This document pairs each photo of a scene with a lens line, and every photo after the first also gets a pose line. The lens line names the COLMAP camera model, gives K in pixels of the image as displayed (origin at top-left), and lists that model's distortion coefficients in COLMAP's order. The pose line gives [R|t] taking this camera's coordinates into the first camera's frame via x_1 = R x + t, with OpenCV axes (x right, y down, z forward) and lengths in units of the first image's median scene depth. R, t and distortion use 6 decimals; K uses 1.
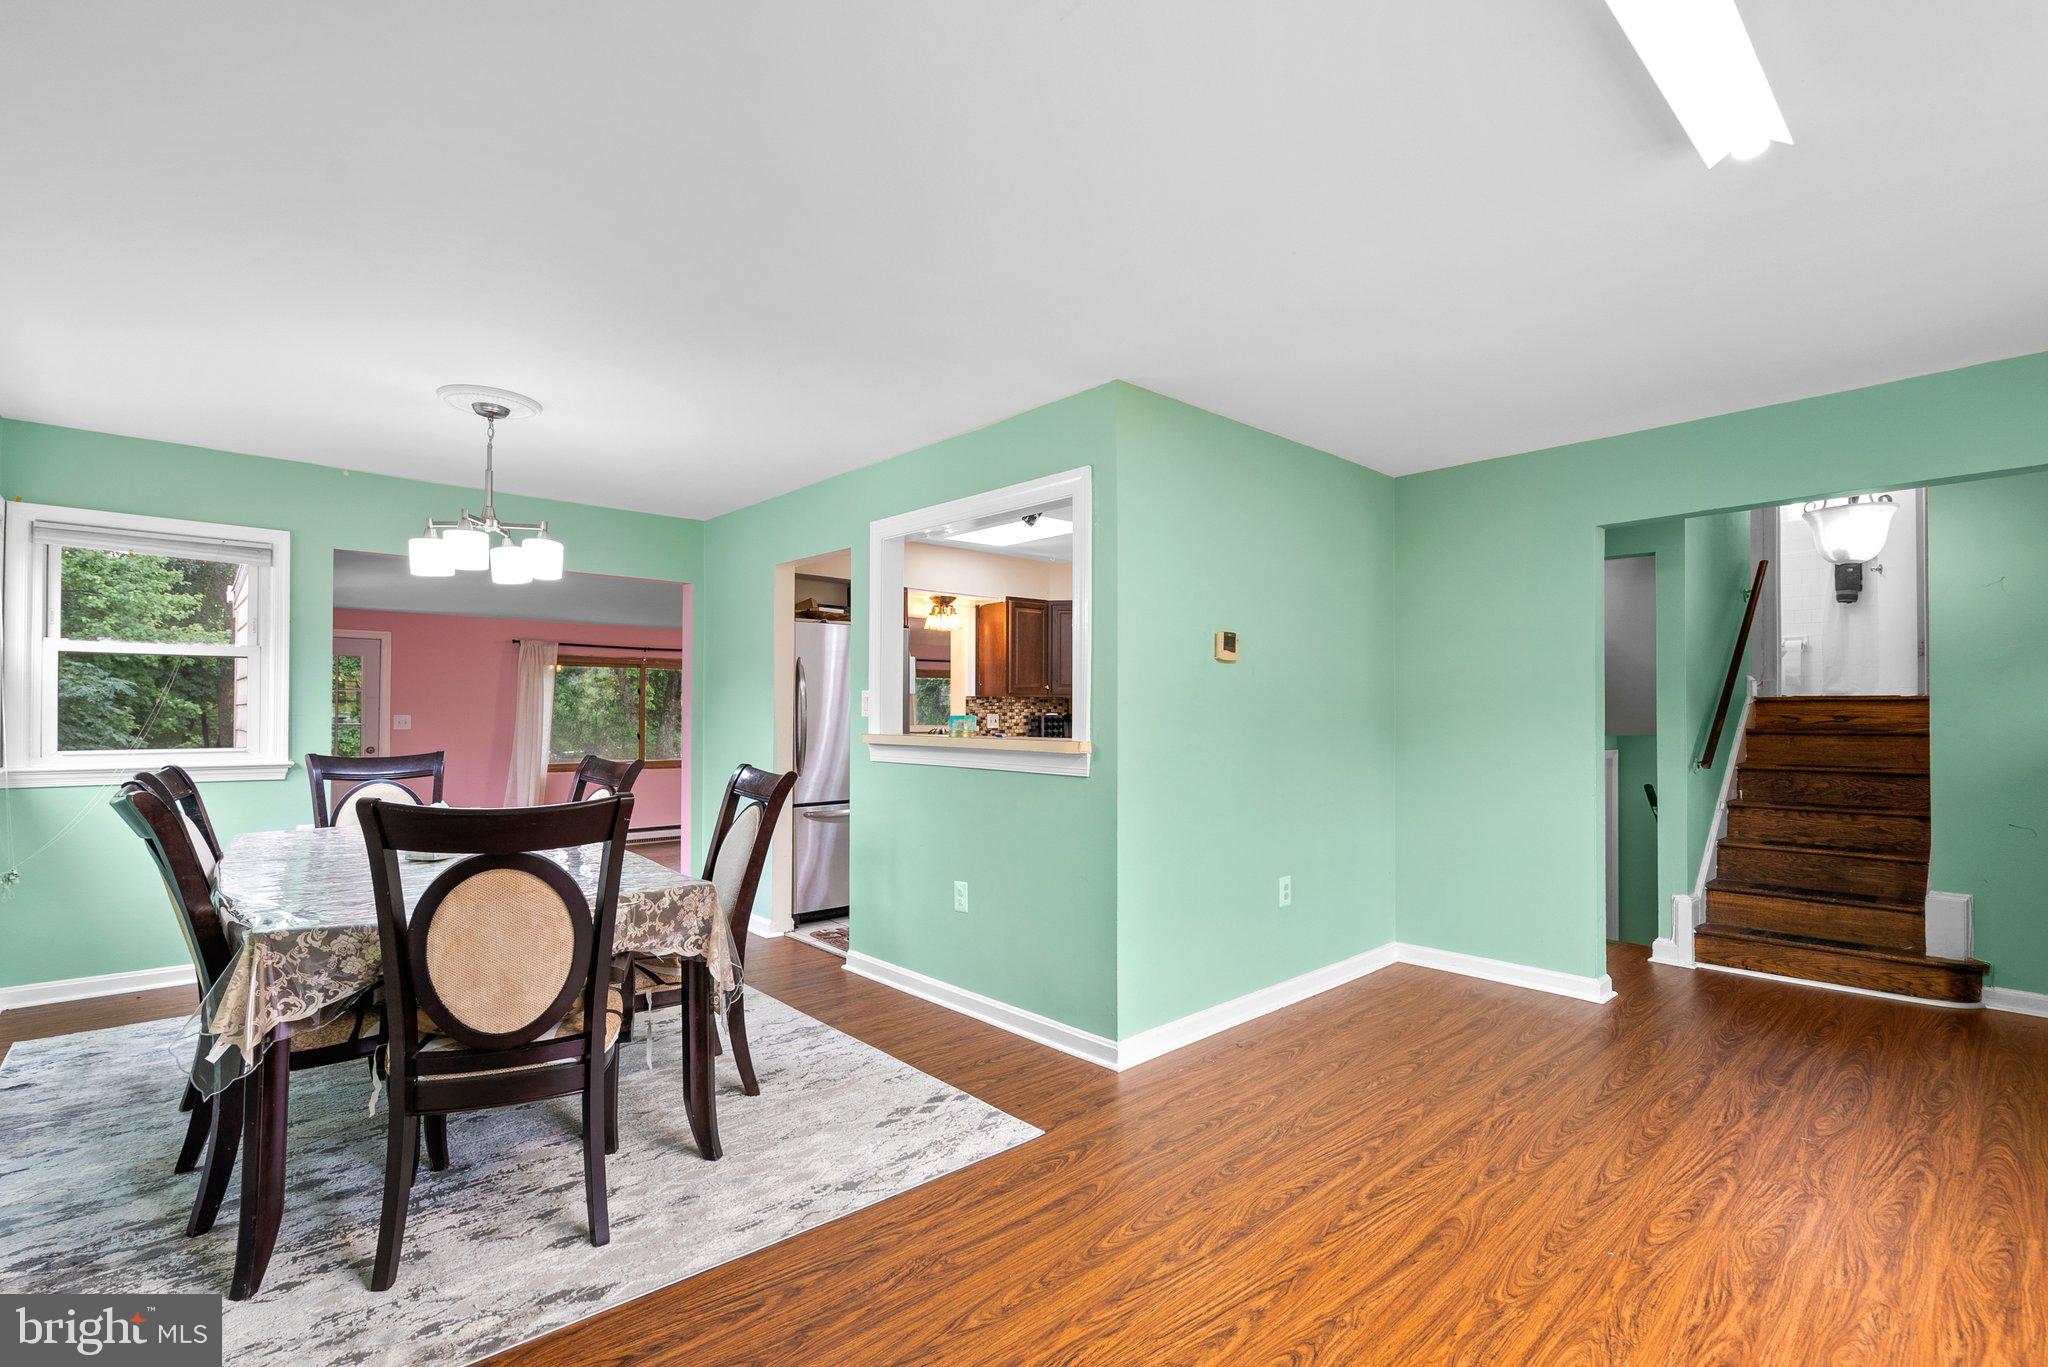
lens RADIAL K [[951.7, 0, 1008.7], [0, 951.7, 694.4], [0, 0, 1]] dist [-0.004909, 0.000611]
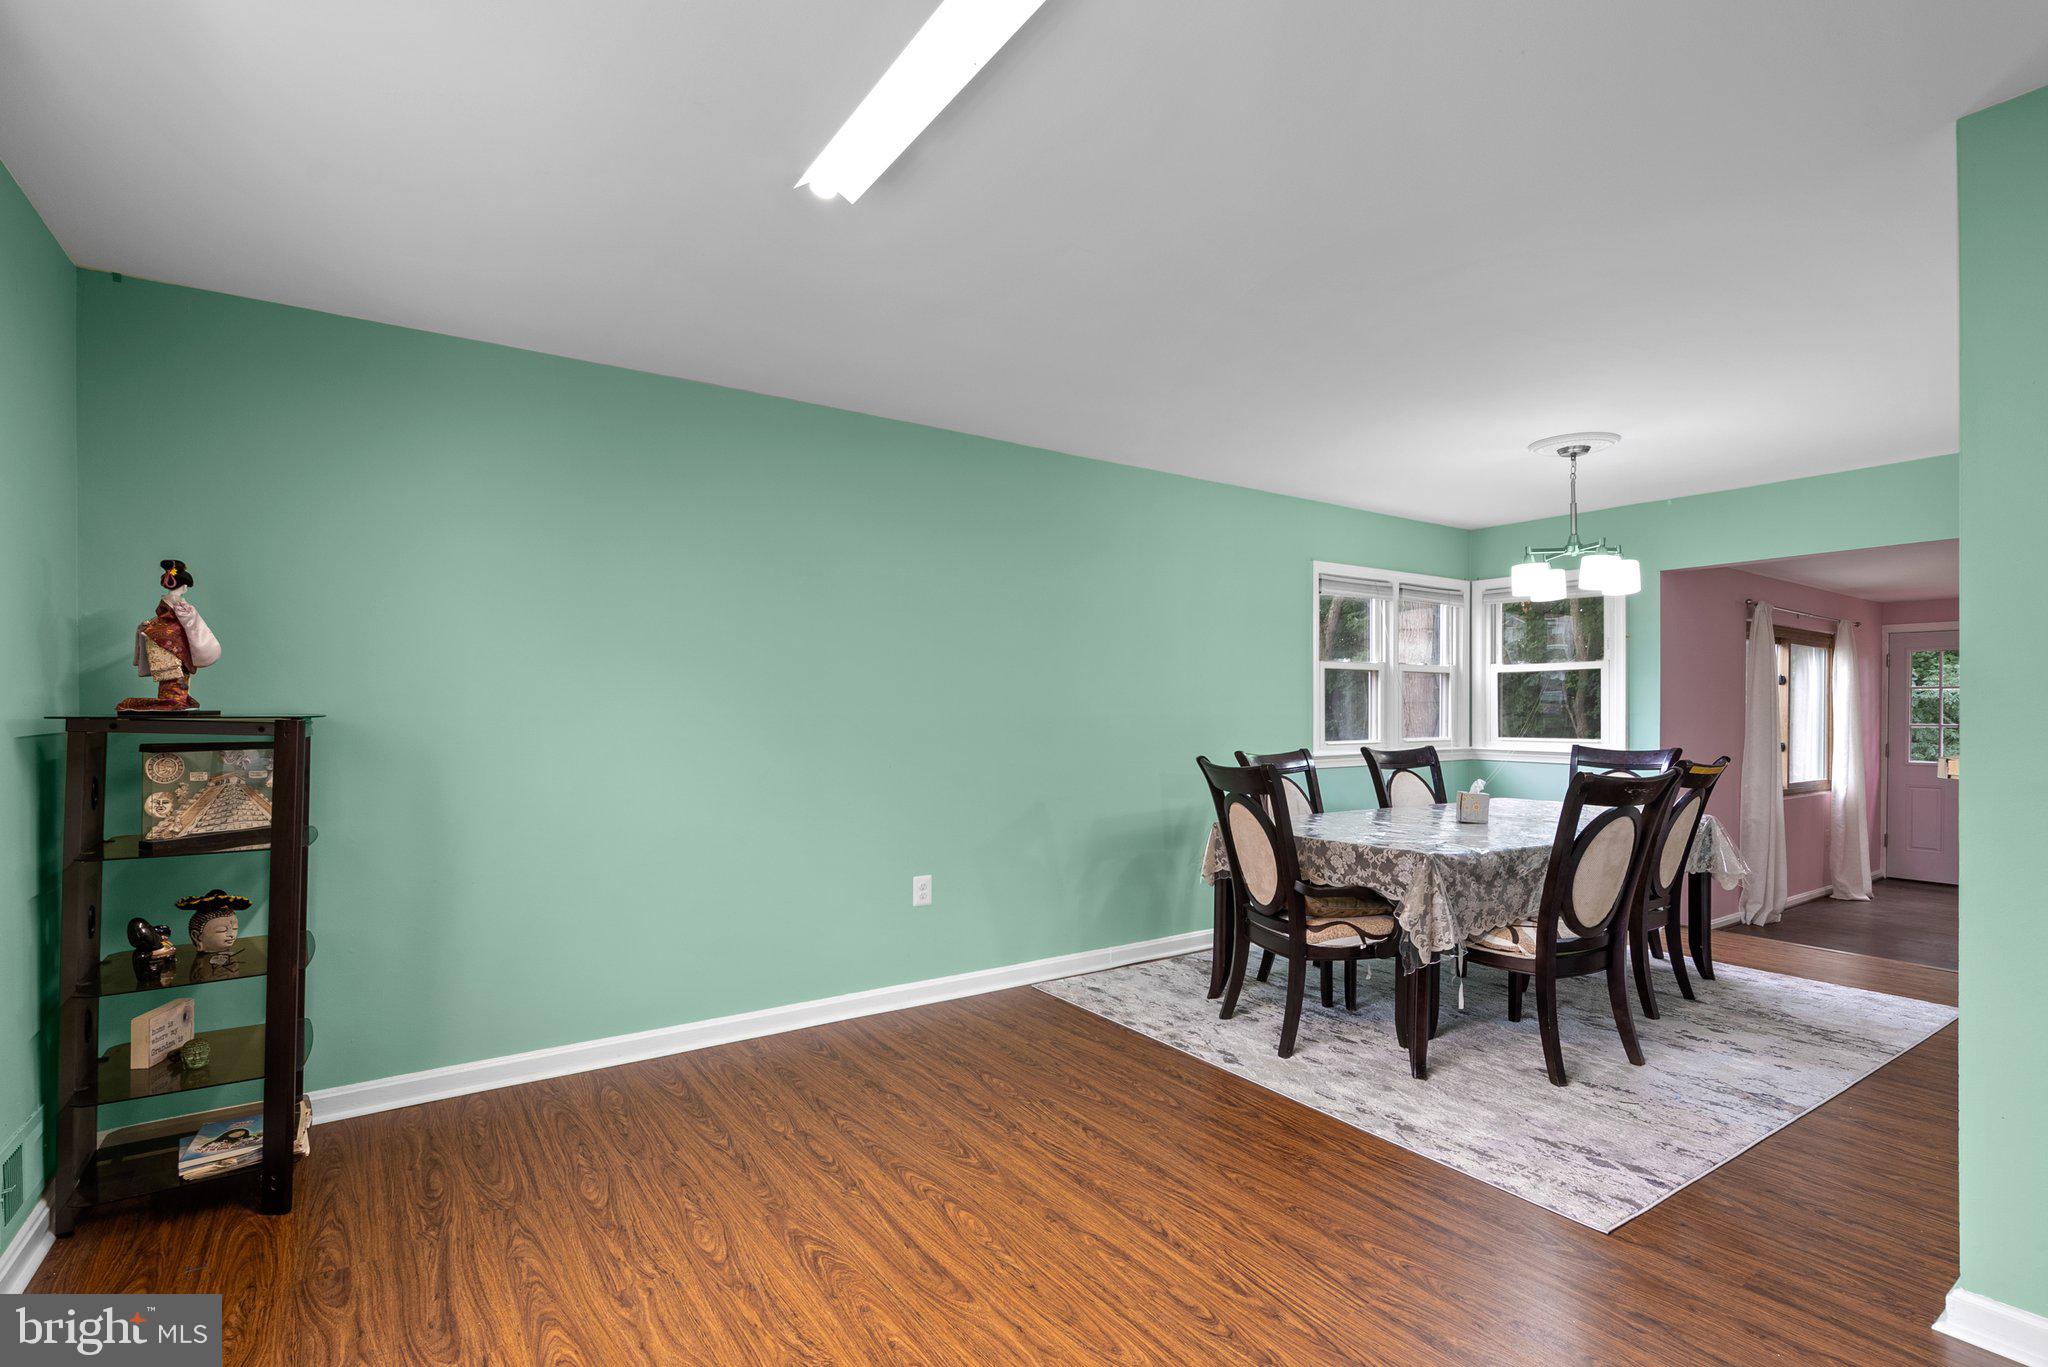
lens RADIAL K [[951.7, 0, 1009.4], [0, 951.7, 712.4], [0, 0, 1]] dist [-0.004909, 0.000611]
pose [[-0.143322, 0.001334, -0.989675, 0.877127], [0.015504, 0.999879, -0.000897, 0.012047], [0.989555, -0.015472, -0.143326, 0.600326]]
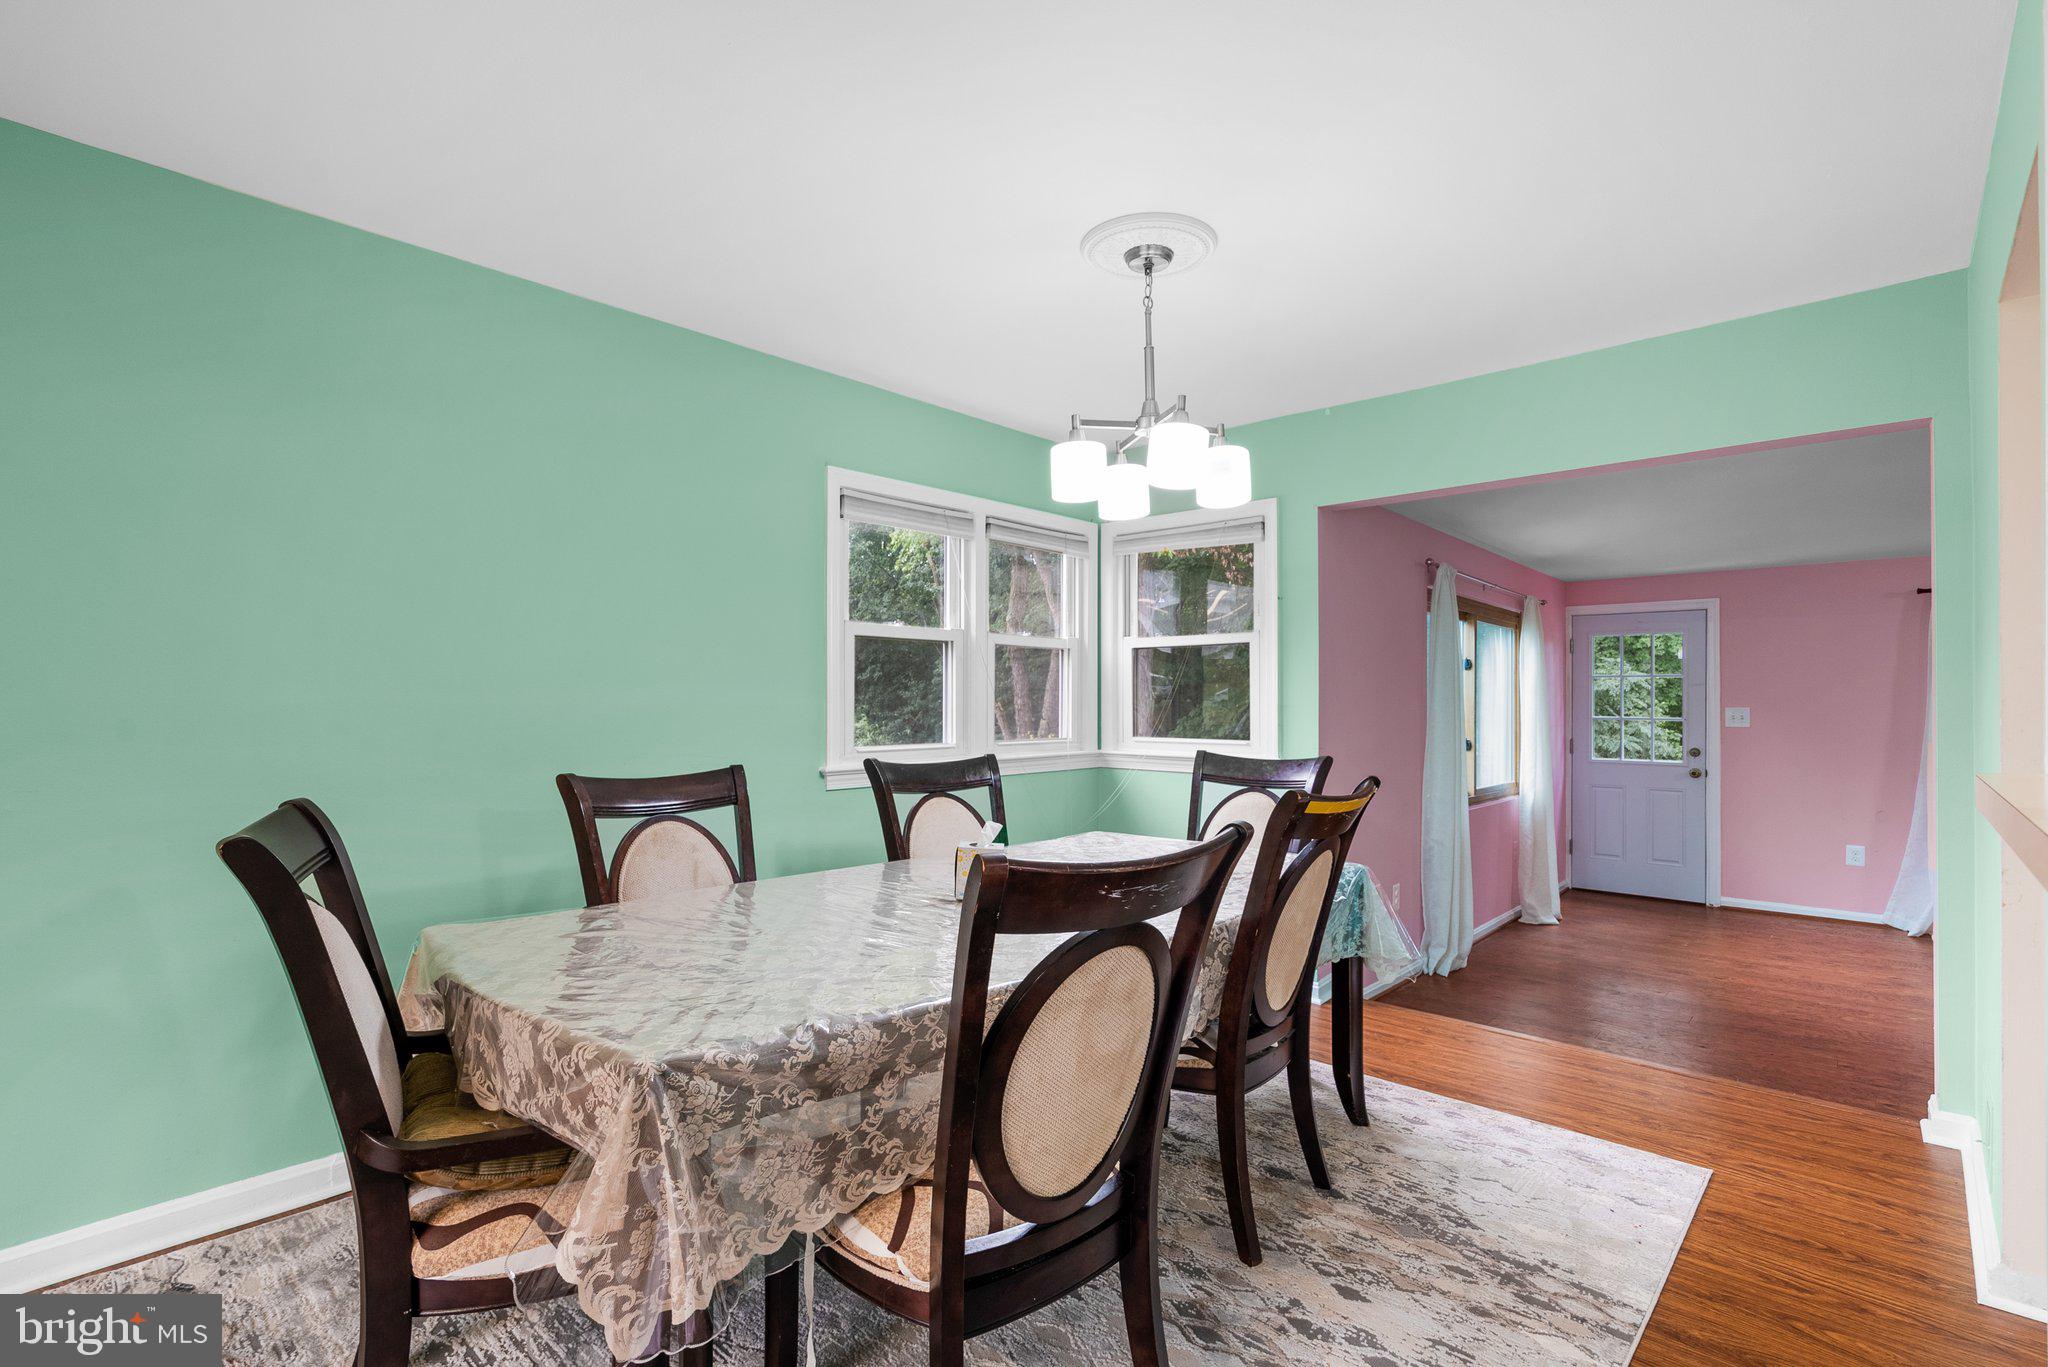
lens RADIAL K [[951.7, 0, 1020.2], [0, 951.7, 690.5], [0, 0, 1]] dist [-0.004909, 0.000611]
pose [[0.090960, -0.012337, -0.995778, 0.155788], [0.014279, 0.999837, -0.011083, 0.021564], [0.995752, -0.013210, 0.091121, 1.052489]]
